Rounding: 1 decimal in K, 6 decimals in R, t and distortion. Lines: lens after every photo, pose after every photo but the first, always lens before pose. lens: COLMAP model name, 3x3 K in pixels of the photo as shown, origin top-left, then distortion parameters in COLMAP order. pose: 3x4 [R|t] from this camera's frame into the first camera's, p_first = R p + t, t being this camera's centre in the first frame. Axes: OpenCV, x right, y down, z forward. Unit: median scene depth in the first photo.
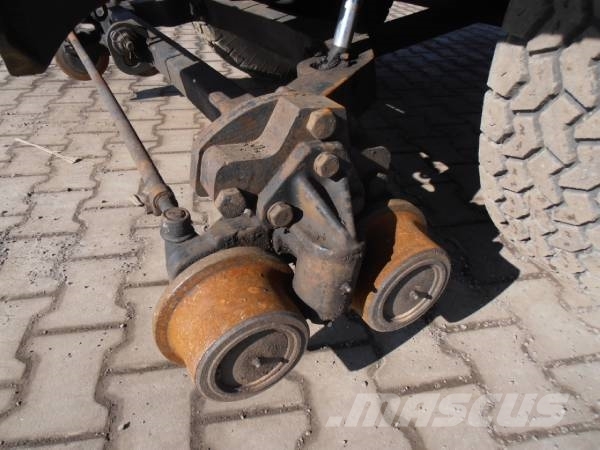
lens RADIAL K [[419.4, 0, 290.9], [0, 419.4, 224.2], [0, 0, 1]] dist [-0.004747, -0.001049]
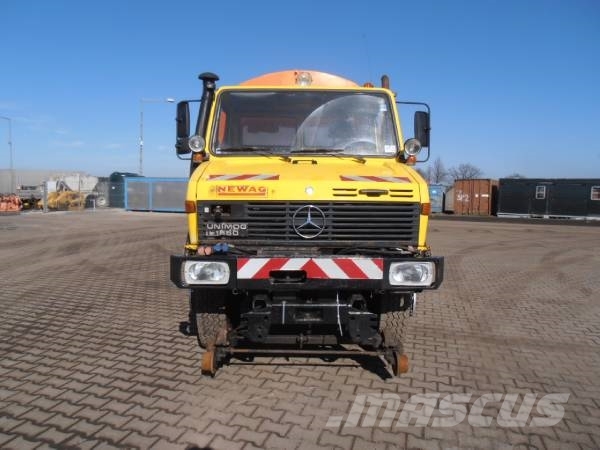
lens RADIAL K [[419.4, 0, 290.9], [0, 419.4, 224.2], [0, 0, 1]] dist [-0.004747, -0.001049]
pose [[0.471966, -0.084805, 0.877528, -5.633485], [0.497914, 0.847059, -0.185936, -1.067033], [-0.727550, 0.524689, 0.442009, -1.570818]]
